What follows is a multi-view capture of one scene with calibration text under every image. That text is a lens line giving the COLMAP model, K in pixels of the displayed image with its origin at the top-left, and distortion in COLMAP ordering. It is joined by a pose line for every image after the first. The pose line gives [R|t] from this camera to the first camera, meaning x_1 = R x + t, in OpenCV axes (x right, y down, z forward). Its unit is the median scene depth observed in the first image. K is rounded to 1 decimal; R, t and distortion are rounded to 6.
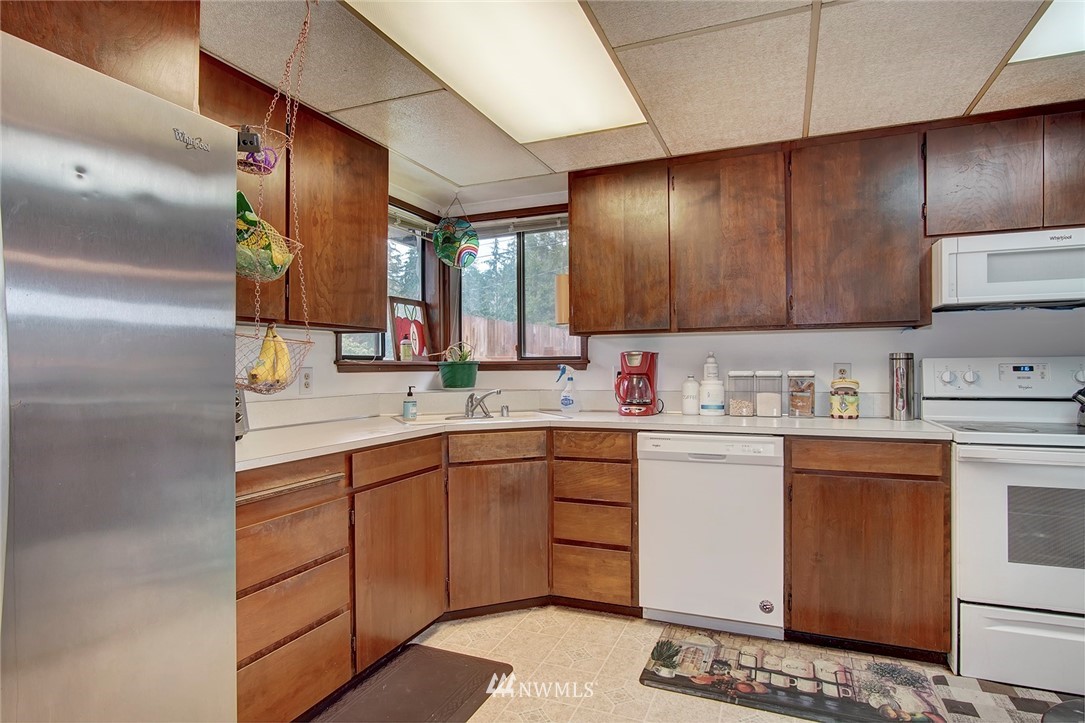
lens RADIAL K [[588.9, 0, 545.9], [0, 588.9, 354.1], [0, 0, 1]] dist [-0.029383, 0.006345]
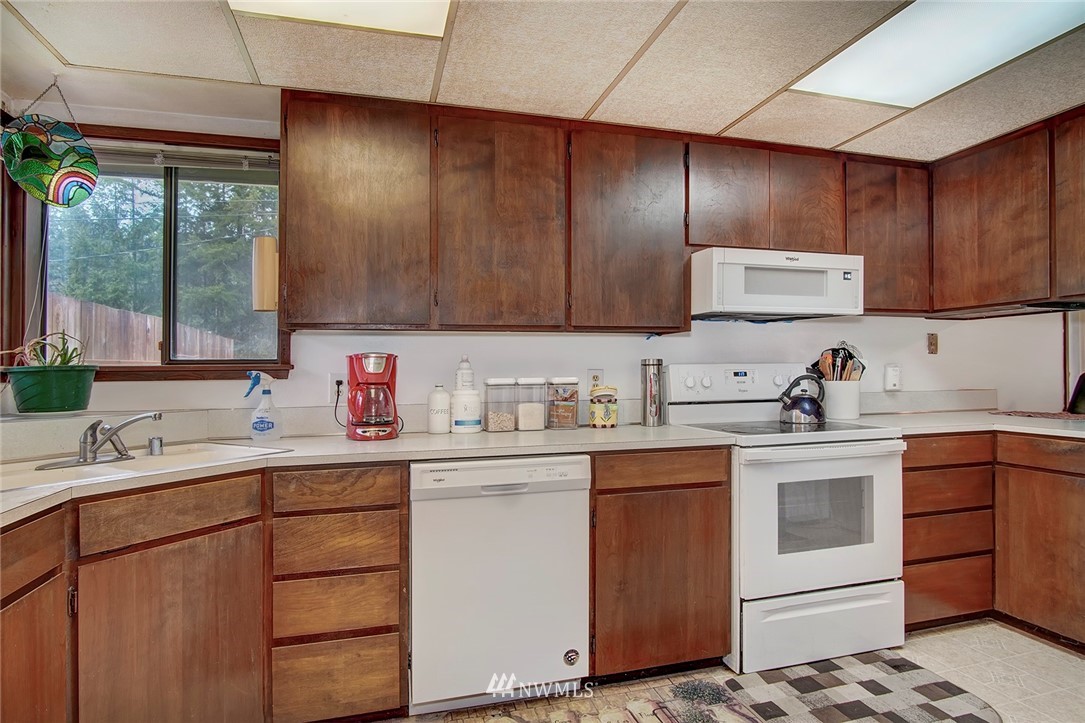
lens RADIAL K [[588.9, 0, 559.4], [0, 588.9, 359.9], [0, 0, 1]] dist [-0.029383, 0.006345]
pose [[0.778086, 0.010924, 0.628062, -0.153743], [-0.008702, 0.999940, -0.006613, 0.007667], [-0.628097, -0.000320, 0.778135, 0.319016]]
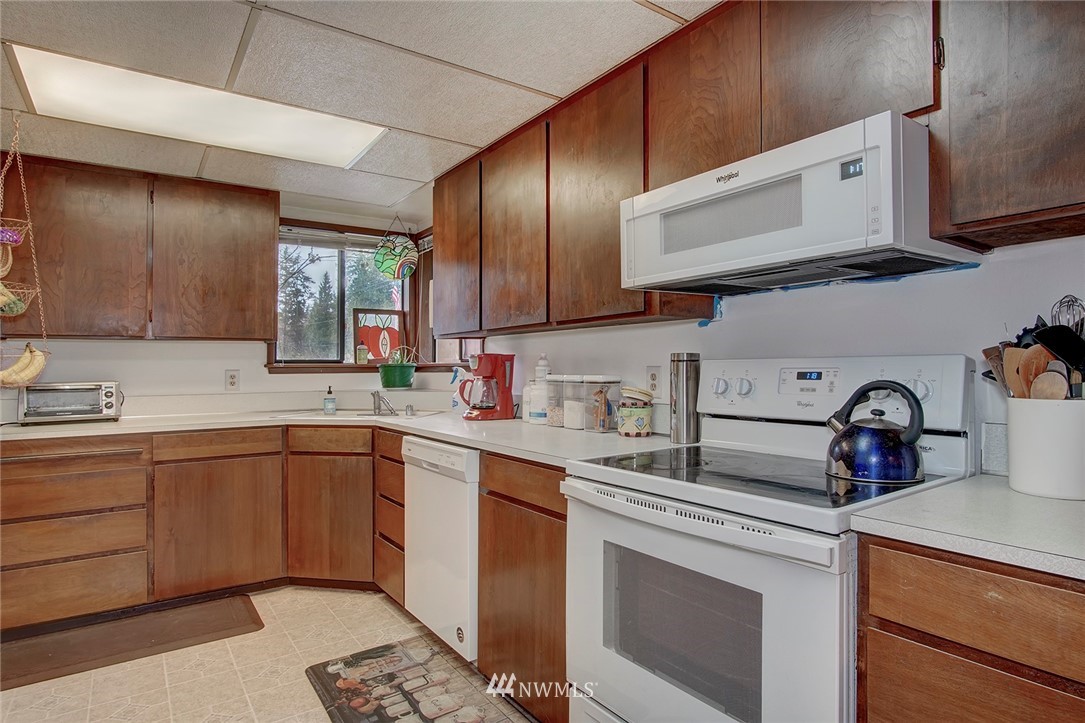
lens RADIAL K [[588.9, 0, 537.9], [0, 588.9, 352.8], [0, 0, 1]] dist [-0.029383, 0.006345]
pose [[0.846091, -0.012391, -0.532895, 0.872014], [0.012944, 0.999913, -0.002698, -0.003053], [0.532881, -0.004615, 0.846177, 0.264780]]
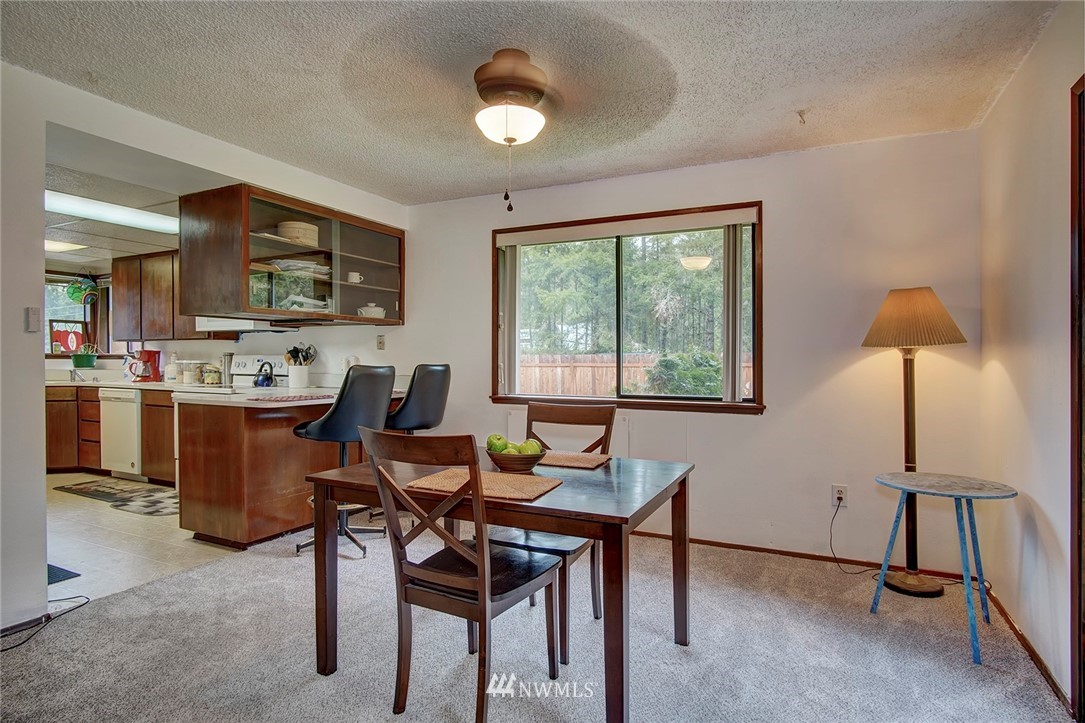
lens RADIAL K [[588.9, 0, 531.7], [0, 588.9, 376.1], [0, 0, 1]] dist [-0.029383, 0.006345]
pose [[0.997544, 0.013834, -0.068661, 1.856451], [-0.010170, 0.998520, 0.053429, -0.041104], [0.069299, -0.052599, 0.996208, -1.001922]]
